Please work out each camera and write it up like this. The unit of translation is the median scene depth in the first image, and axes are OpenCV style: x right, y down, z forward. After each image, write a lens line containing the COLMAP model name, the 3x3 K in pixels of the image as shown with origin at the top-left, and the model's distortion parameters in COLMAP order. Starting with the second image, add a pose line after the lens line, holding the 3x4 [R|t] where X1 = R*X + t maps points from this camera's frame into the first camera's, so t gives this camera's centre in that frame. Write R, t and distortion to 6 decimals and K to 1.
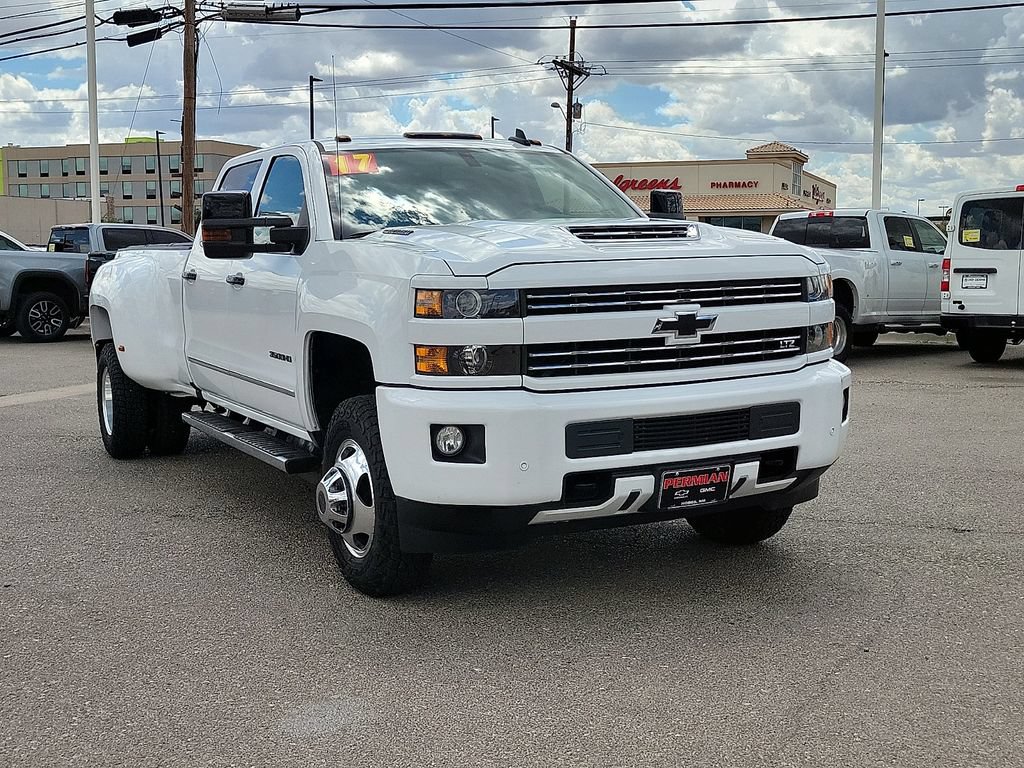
lens RADIAL K [[1214.0, 0, 518.1], [0, 1214.0, 386.5], [0, 0, 1]] dist [0.028648, 0.048243]
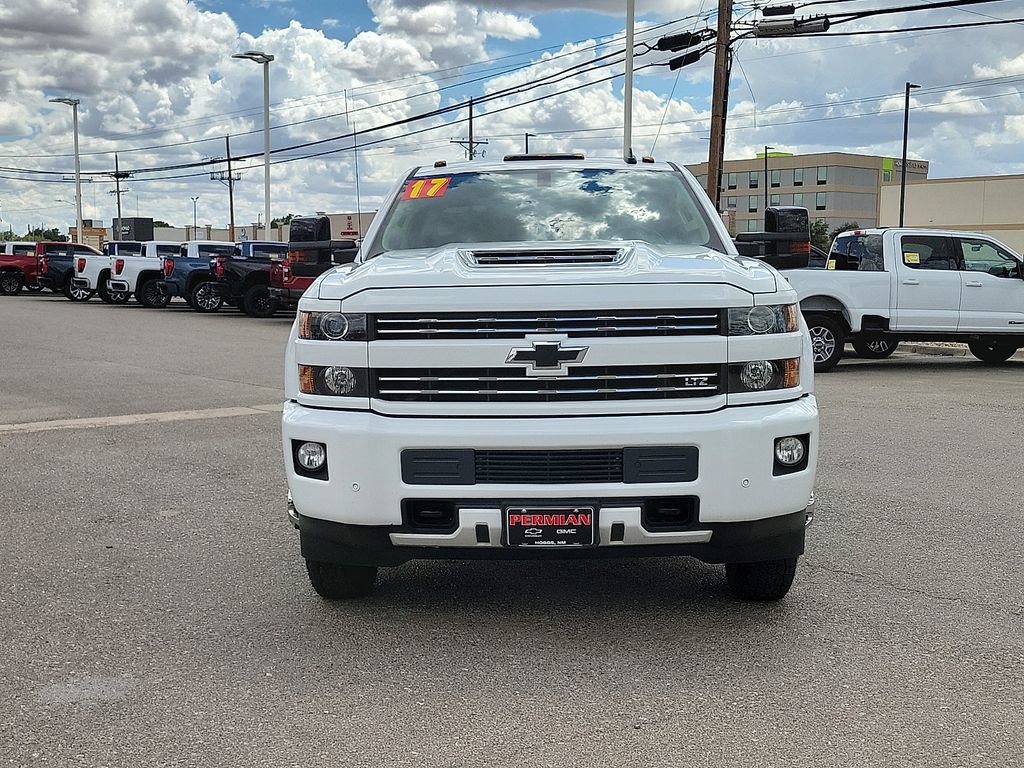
lens RADIAL K [[1214.0, 0, 518.1], [0, 1214.0, 386.5], [0, 0, 1]] dist [0.028648, 0.048243]
pose [[0.879195, 0.054733, -0.473308, 0.557080], [-0.059278, 0.998227, 0.005321, -0.029629], [0.472760, 0.023379, 0.880881, 0.149429]]
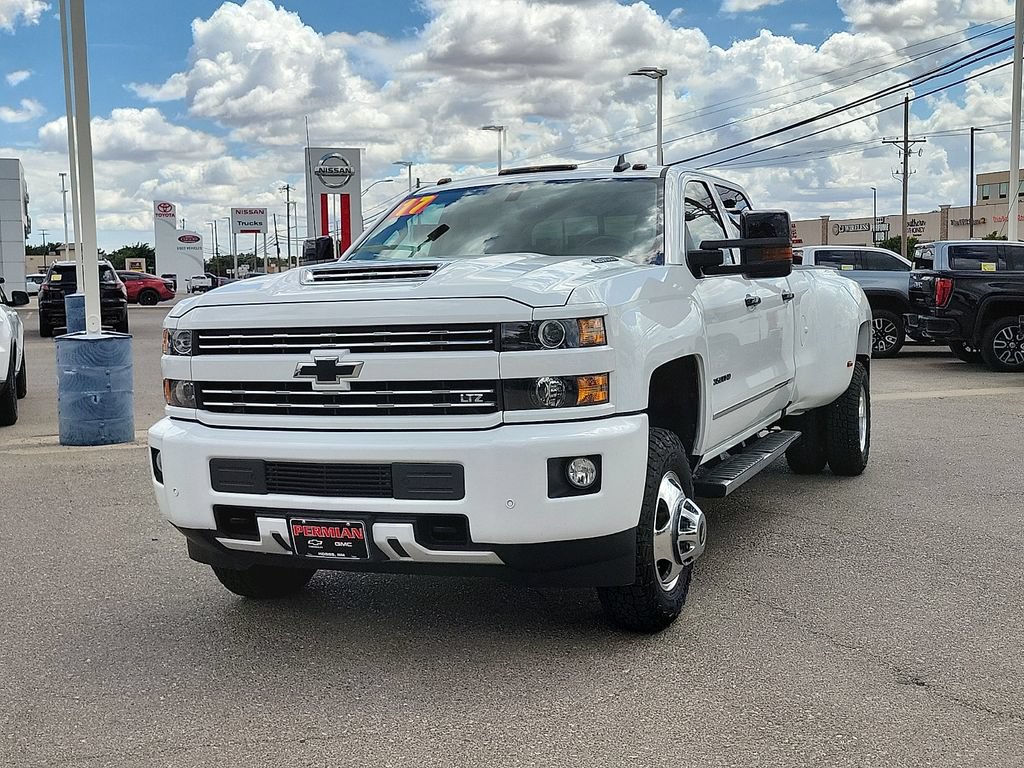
lens RADIAL K [[1214.0, 0, 518.1], [0, 1214.0, 386.5], [0, 0, 1]] dist [0.028648, 0.048243]
pose [[0.656118, 0.059178, -0.752335, 0.947040], [-0.066535, 0.997575, 0.020443, -0.066455], [0.751720, 0.036644, 0.658464, 0.466419]]
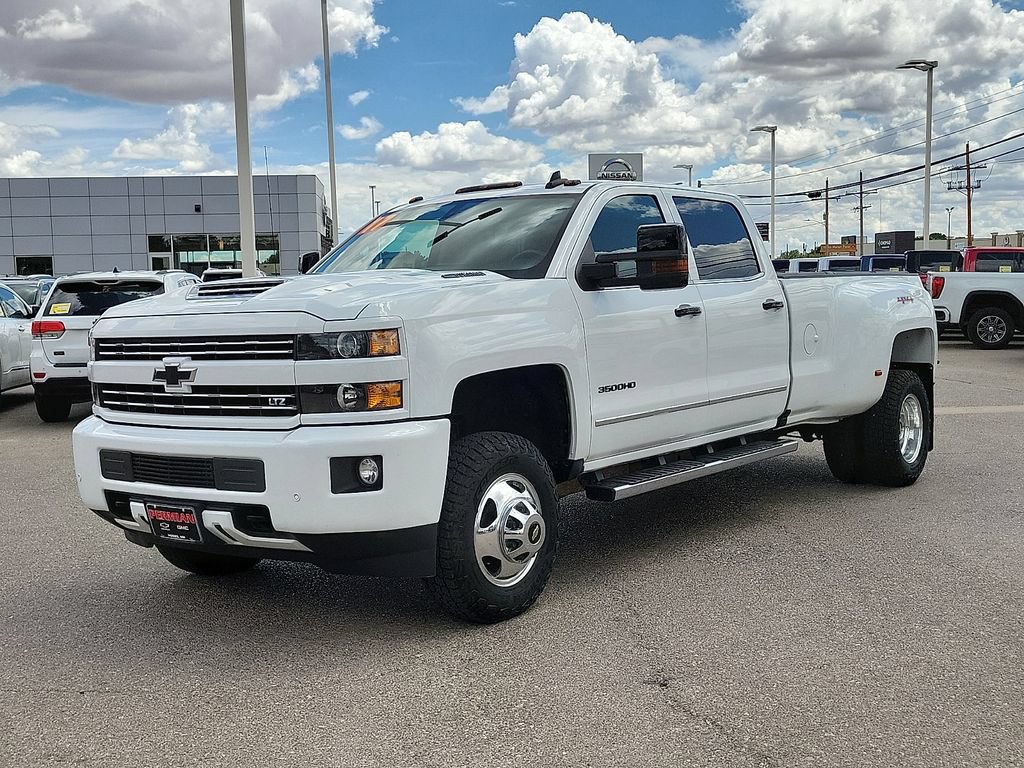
lens RADIAL K [[1194.8, 0, 513.3], [0, 1194.8, 398.5], [0, 0, 1]] dist [0.024598, 0.023839]
pose [[0.450476, 0.075998, -0.889548, 1.223785], [-0.073873, 0.996127, 0.047694, -0.102457], [0.889727, 0.044229, 0.454346, 0.763924]]
